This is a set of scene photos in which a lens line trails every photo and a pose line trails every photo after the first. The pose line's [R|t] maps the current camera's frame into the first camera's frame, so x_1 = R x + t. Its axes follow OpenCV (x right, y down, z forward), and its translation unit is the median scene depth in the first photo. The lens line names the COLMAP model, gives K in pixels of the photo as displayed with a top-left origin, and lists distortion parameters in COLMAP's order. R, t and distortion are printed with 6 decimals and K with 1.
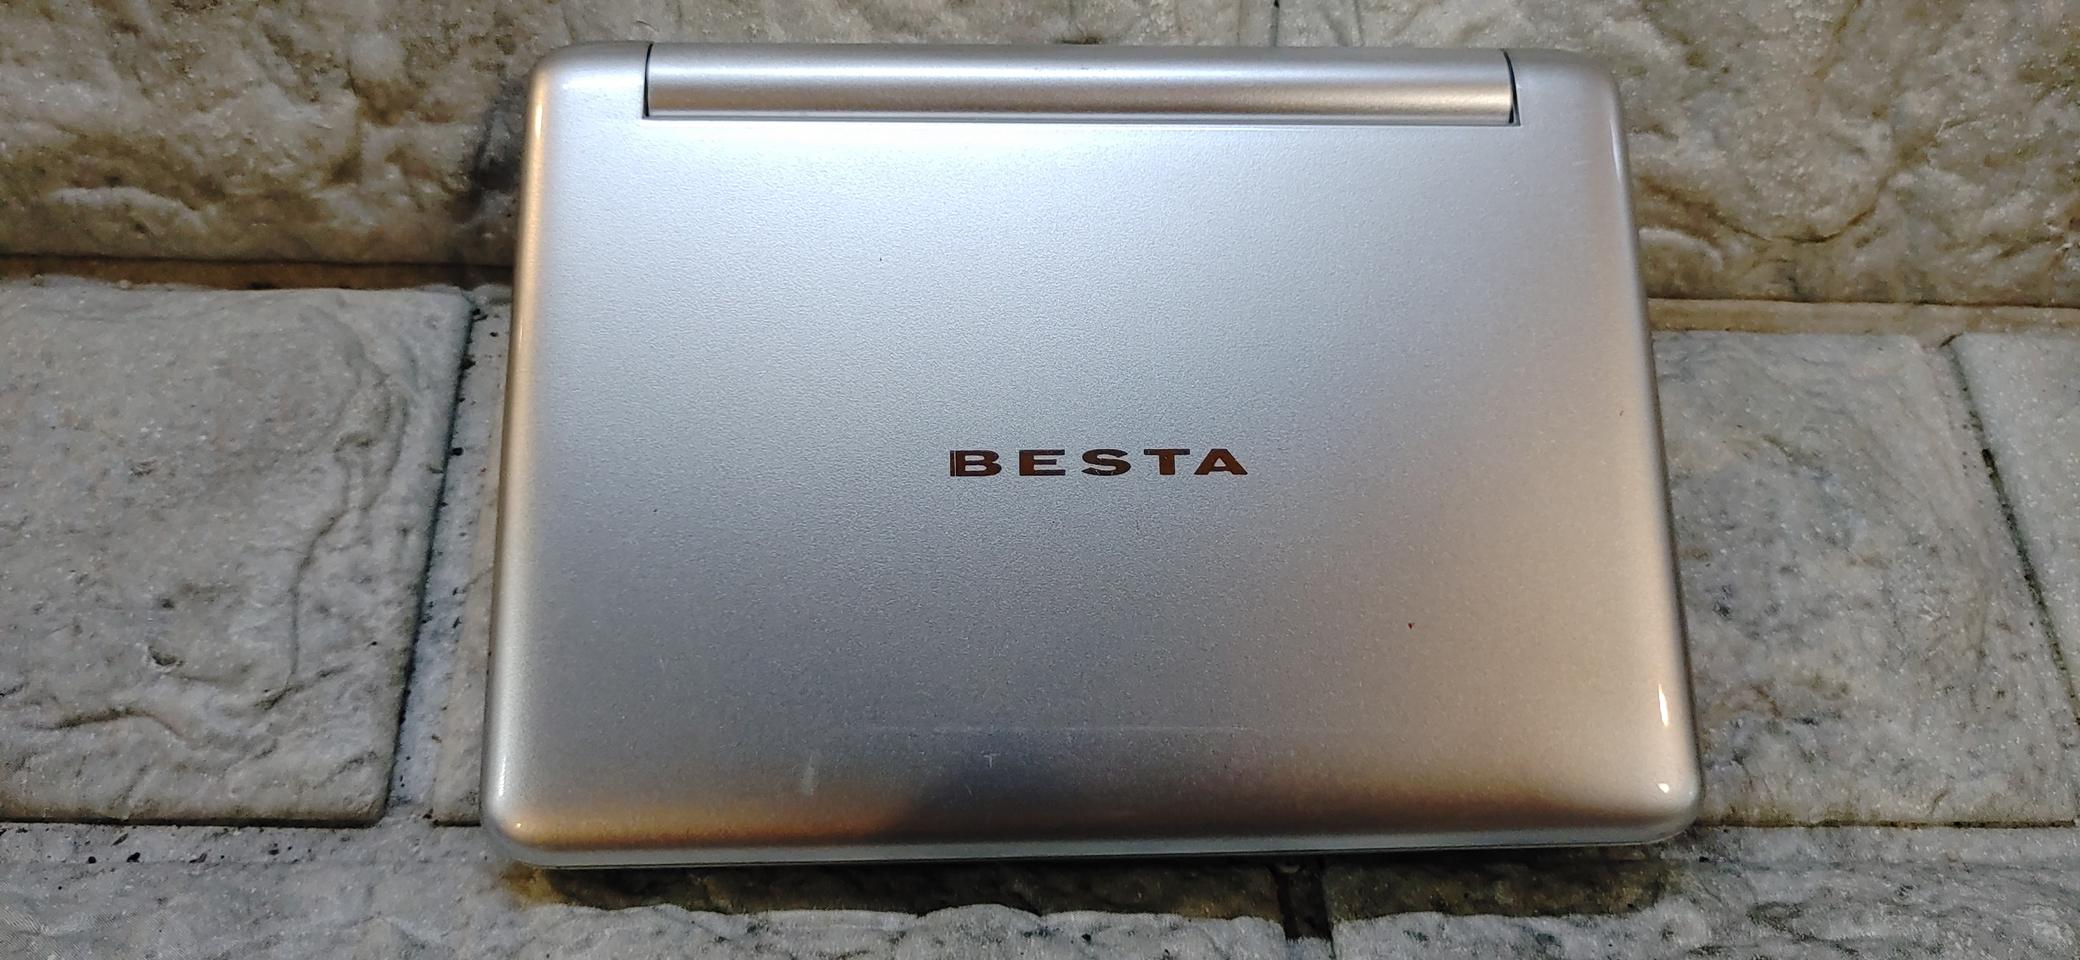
lens RADIAL K [[1726.0, 0, 1055.4], [0, 1726.0, 424.8], [0, 0, 1]] dist [-0.003760, 0.004233]
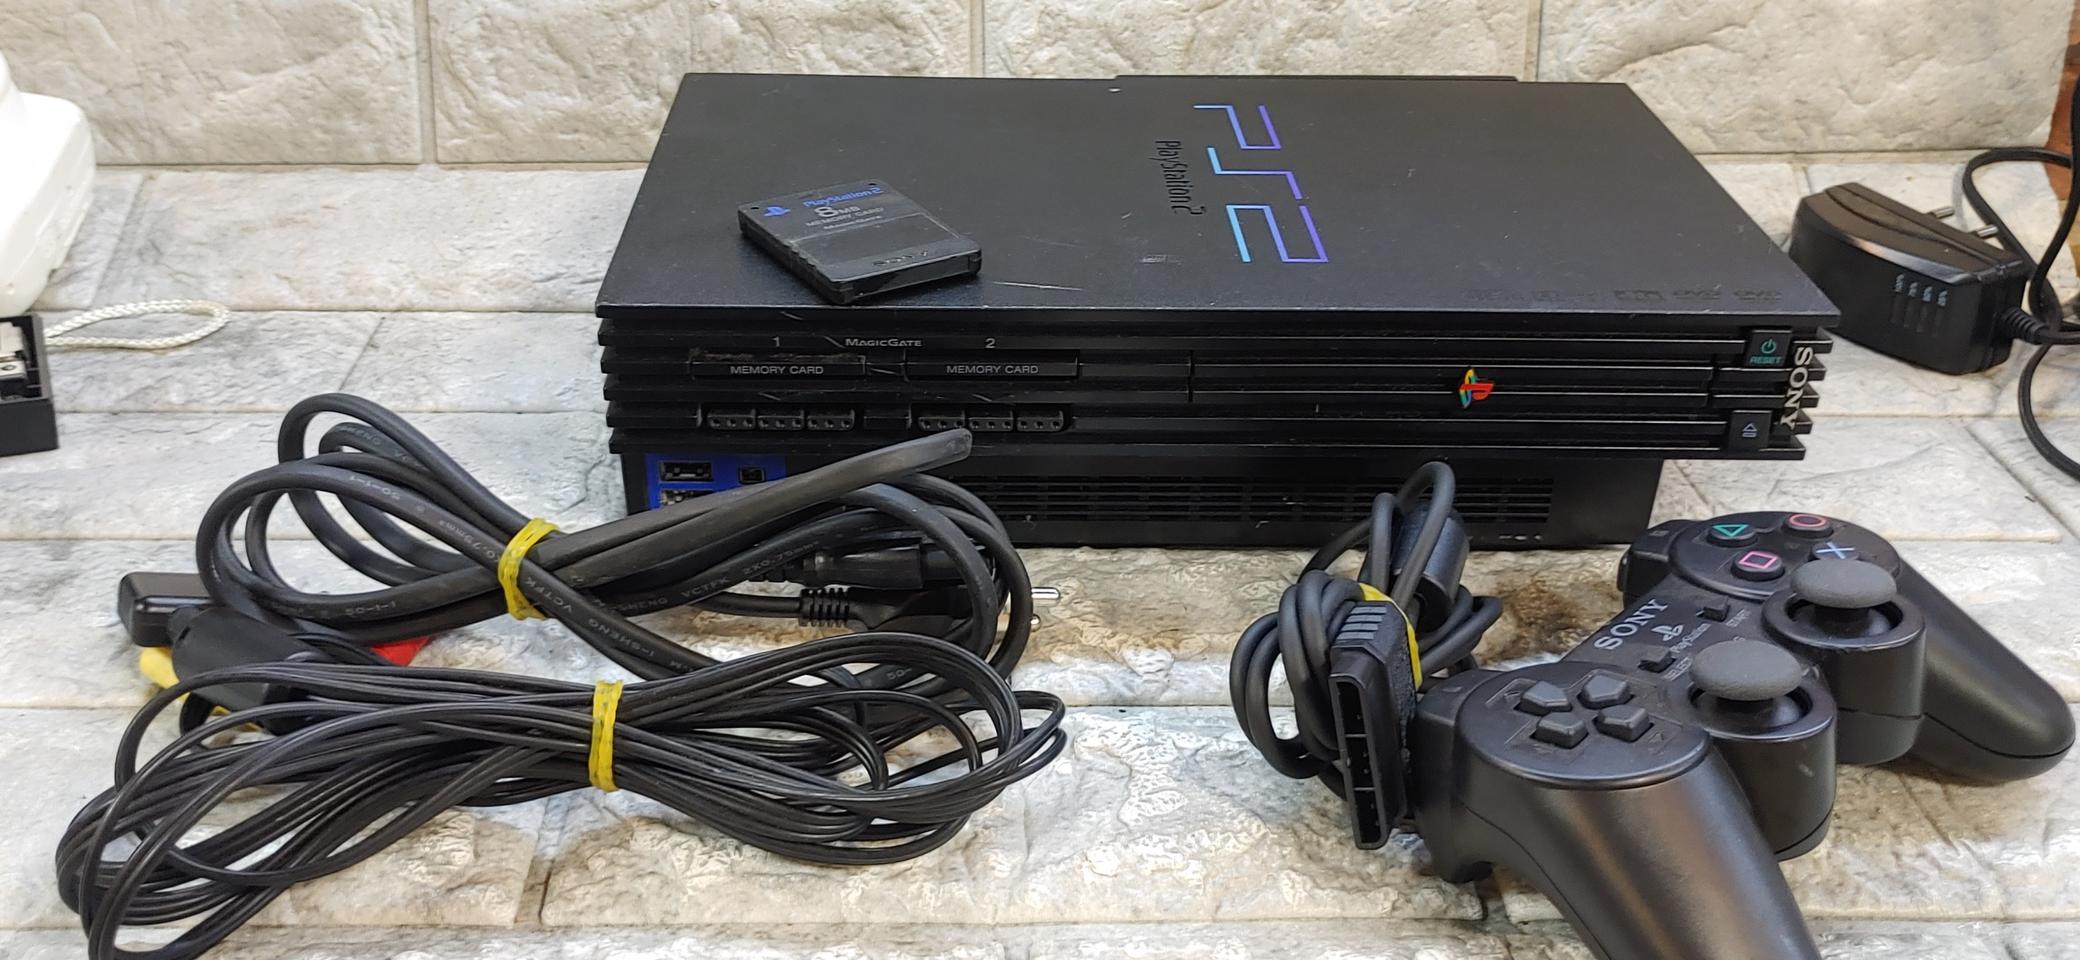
lens RADIAL K [[1995.1, 0, 956.3], [0, 1995.1, 616.0], [0, 0, 1]] dist [-0.005066, 0.000000]
pose [[0.996414, -0.024799, -0.080899, 0.328556], [0.018068, 0.996395, -0.082891, 0.943641], [0.082663, 0.081132, 0.993270, -2.163451]]
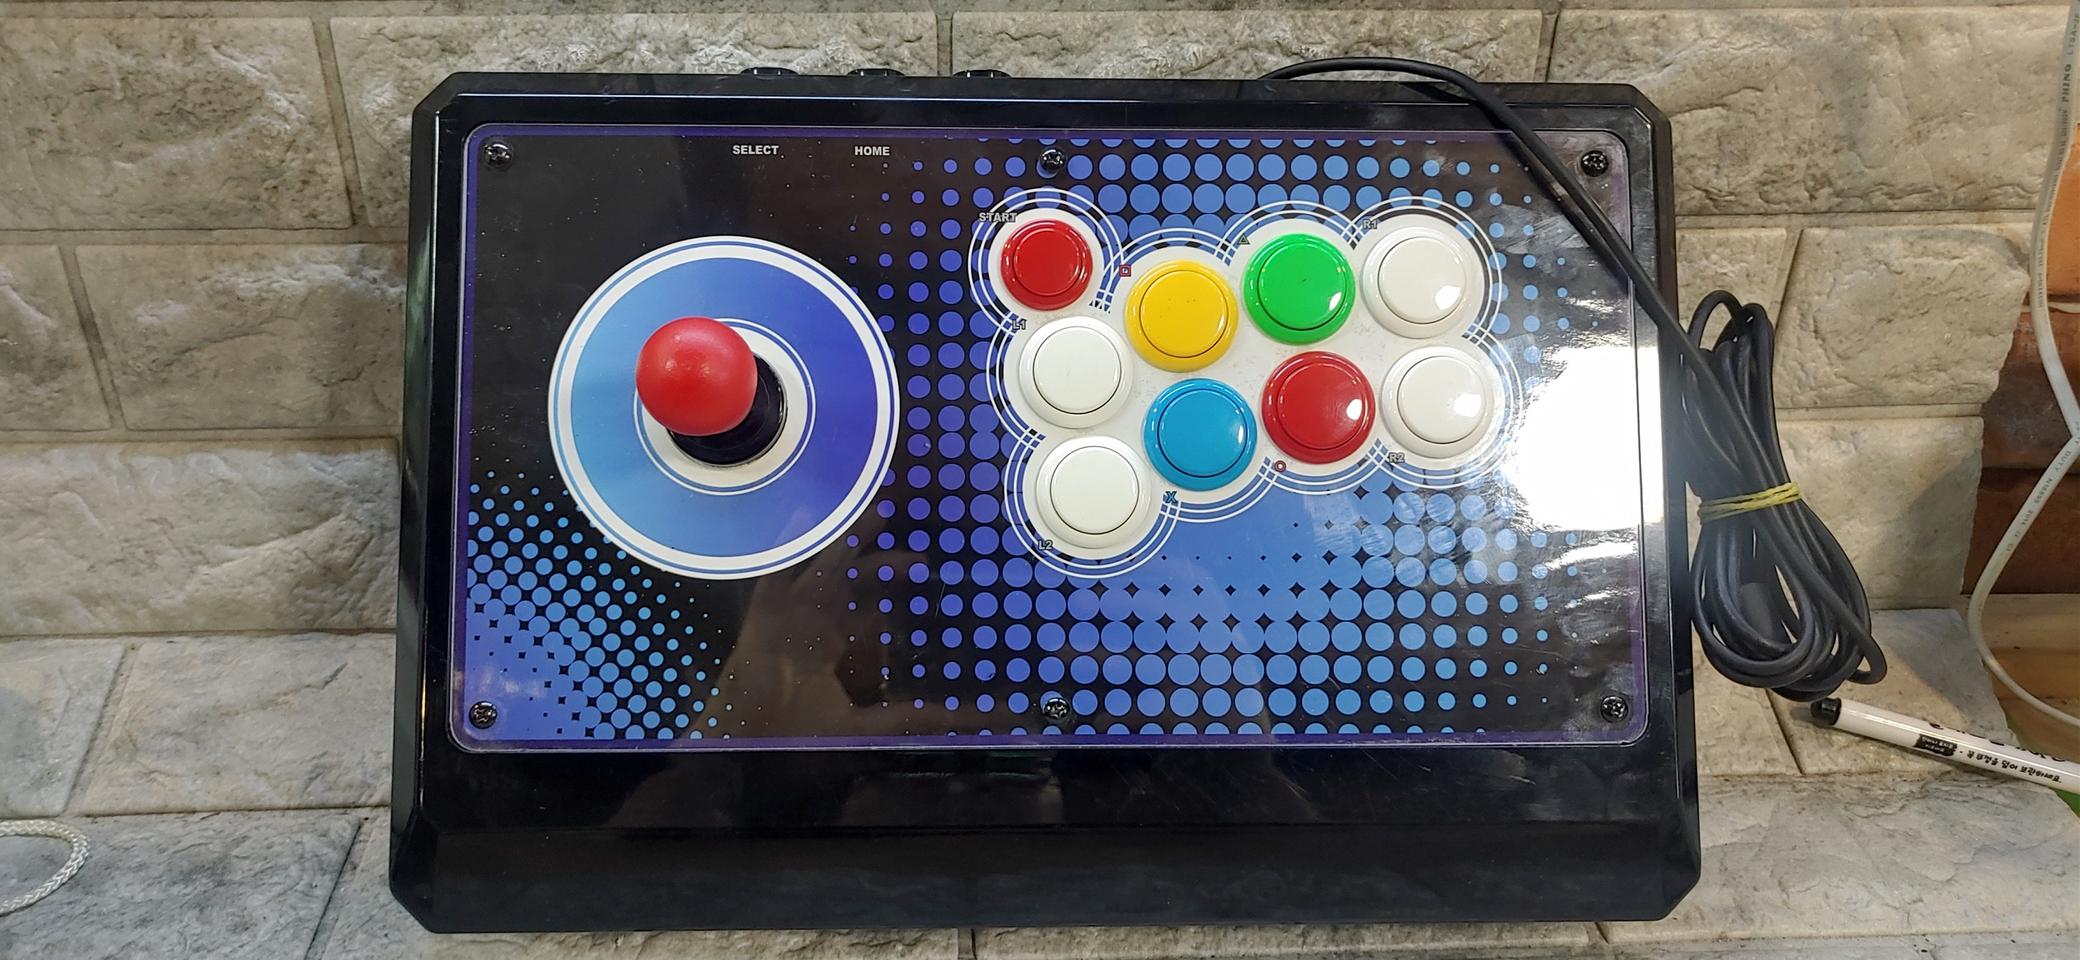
lens RADIAL K [[1726.0, 0, 1002.3], [0, 1726.0, 460.7], [0, 0, 1]] dist [-0.003760, 0.004233]
pose [[0.998703, -0.042749, -0.027646, 0.288729], [0.037850, 0.986661, -0.158328, 0.118529], [0.034045, 0.157076, 0.987000, -1.887008]]
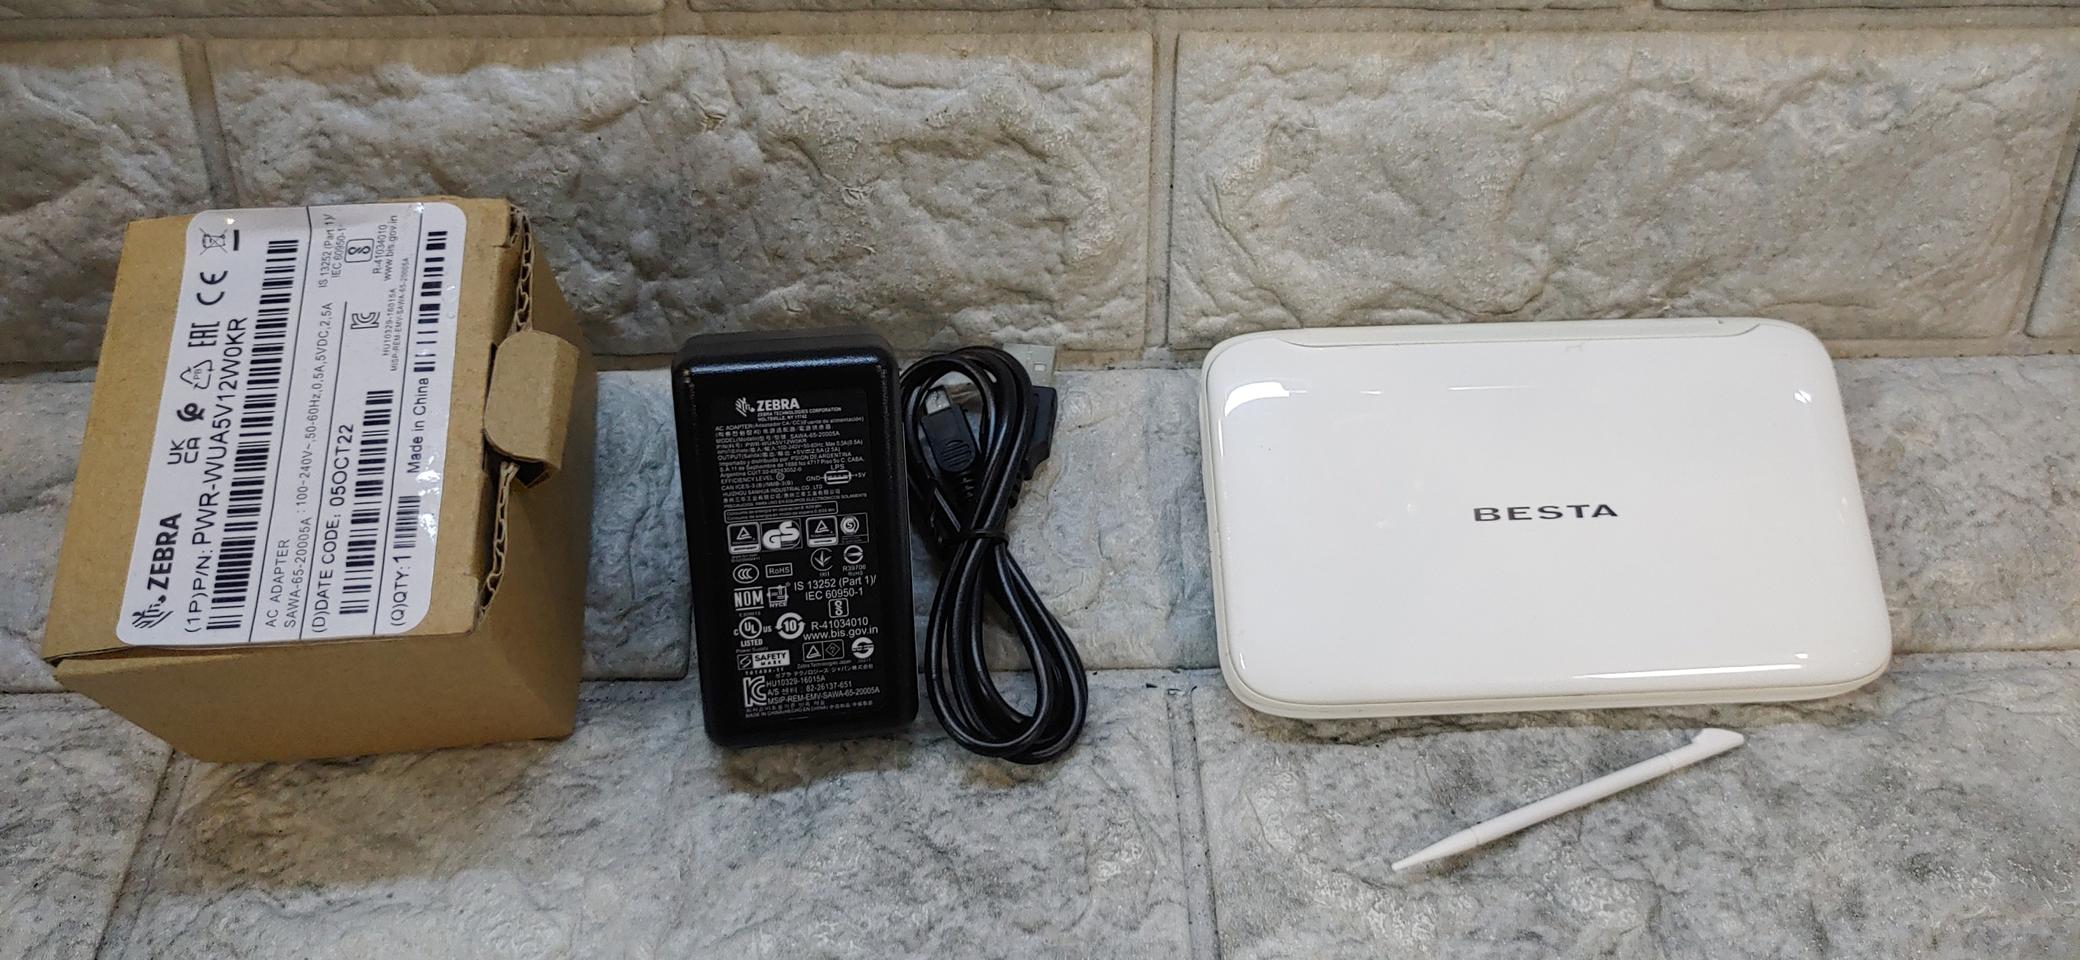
lens RADIAL K [[1726.0, 0, 1063.9], [0, 1726.0, 521.0], [0, 0, 1]] dist [-0.003760, 0.004233]
pose [[0.999032, -0.025492, -0.035842, 0.077265], [0.031030, 0.986037, 0.163607, -0.206728], [0.031171, -0.164561, 0.985874, -0.719153]]
